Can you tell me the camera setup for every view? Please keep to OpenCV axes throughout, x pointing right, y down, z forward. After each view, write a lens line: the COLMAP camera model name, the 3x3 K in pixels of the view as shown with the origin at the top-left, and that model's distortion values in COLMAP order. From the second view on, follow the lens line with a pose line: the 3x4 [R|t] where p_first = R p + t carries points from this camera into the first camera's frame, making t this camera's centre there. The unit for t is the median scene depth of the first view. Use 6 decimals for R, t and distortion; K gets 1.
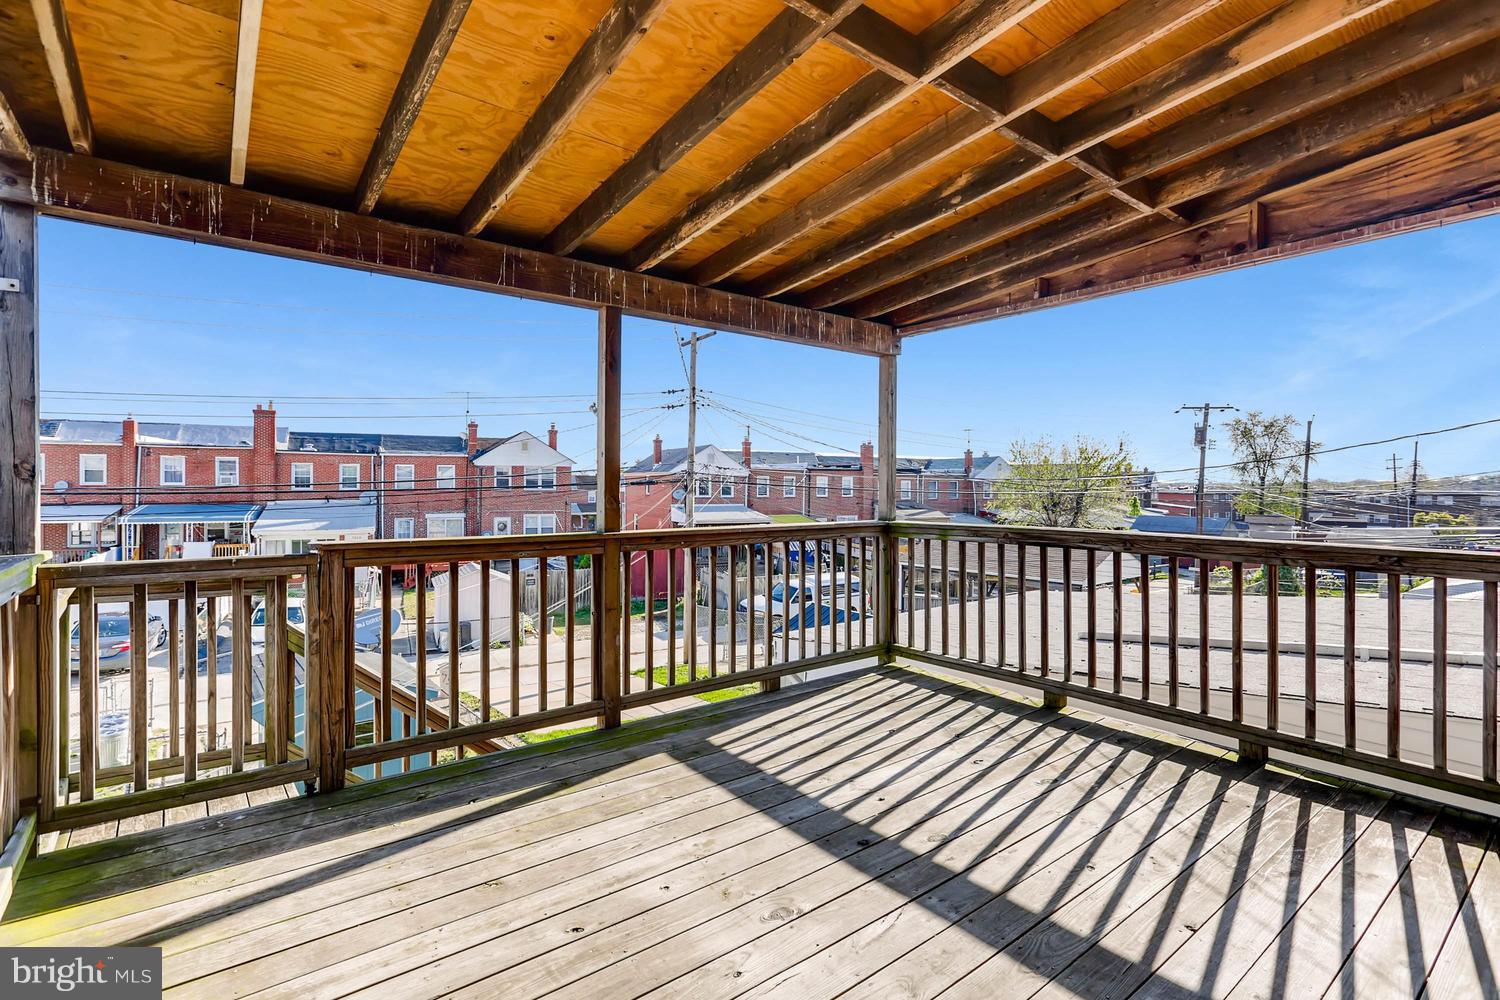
lens RADIAL K [[712.7, 0, 742.5], [0, 712.7, 484.7], [0, 0, 1]] dist [-0.011731, 0.003008]
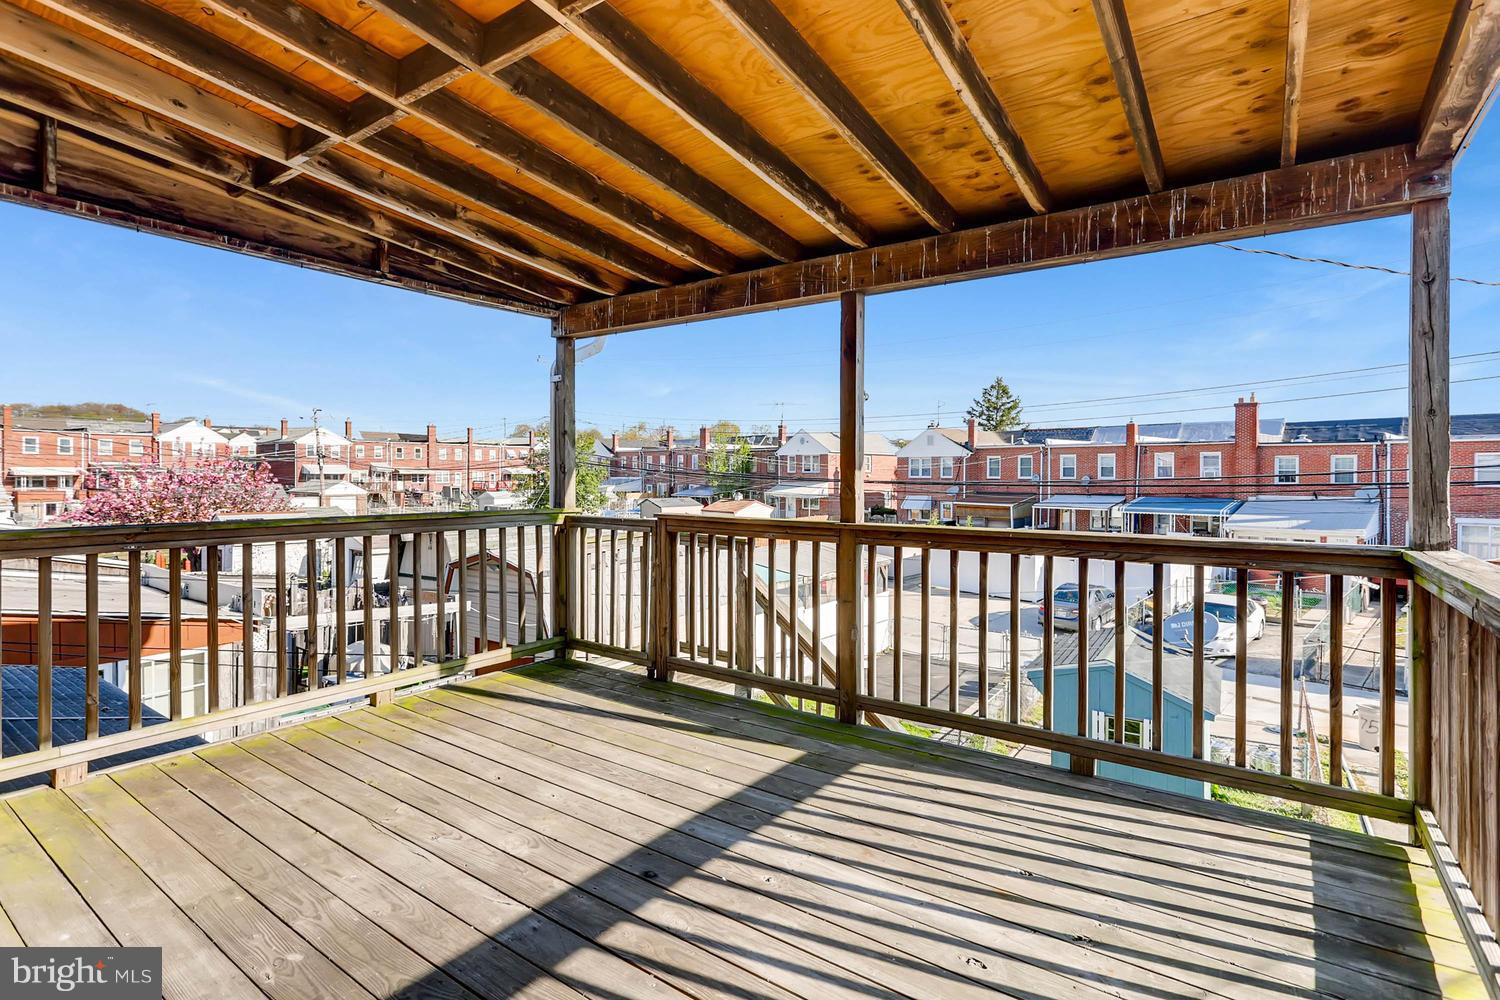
lens RADIAL K [[712.7, 0, 738.6], [0, 712.7, 477.3], [0, 0, 1]] dist [-0.011731, 0.003008]
pose [[0.289777, -0.000387, -0.957094, 0.706153], [-0.002450, 0.999996, -0.001146, 0.005793], [0.957091, 0.002677, 0.289775, 0.569447]]
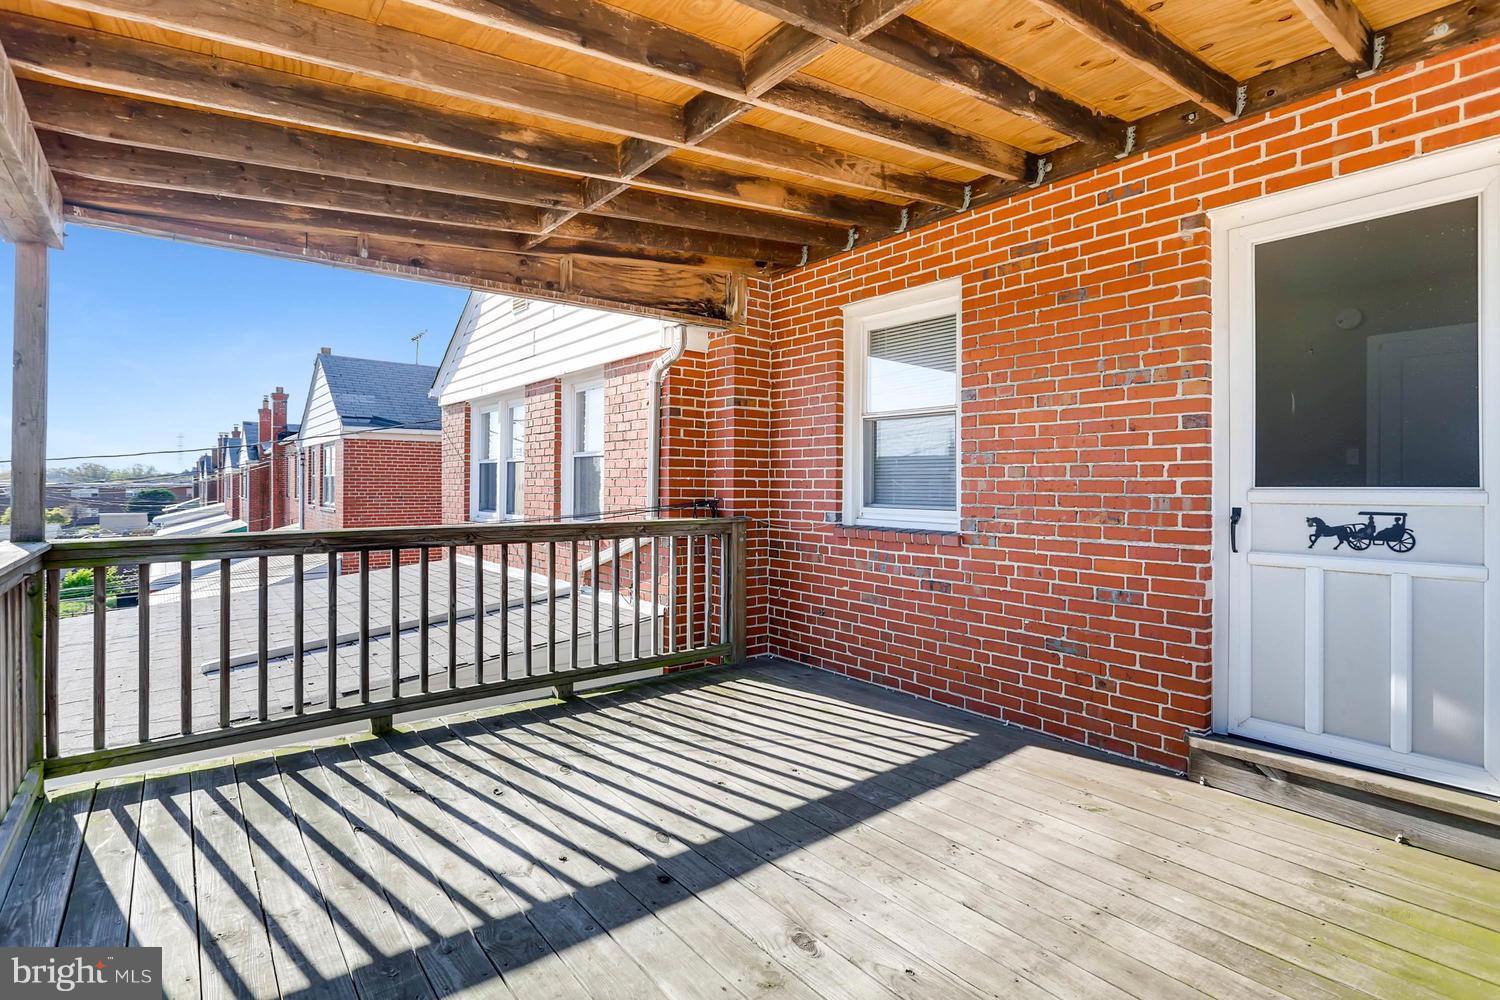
lens RADIAL K [[712.7, 0, 760.2], [0, 712.7, 490.1], [0, 0, 1]] dist [-0.011731, 0.003008]
pose [[-0.033357, -0.015656, 0.999321, -0.487005], [-0.007572, 0.999853, 0.015412, -0.003521], [-0.999415, -0.007053, -0.033471, 0.610916]]
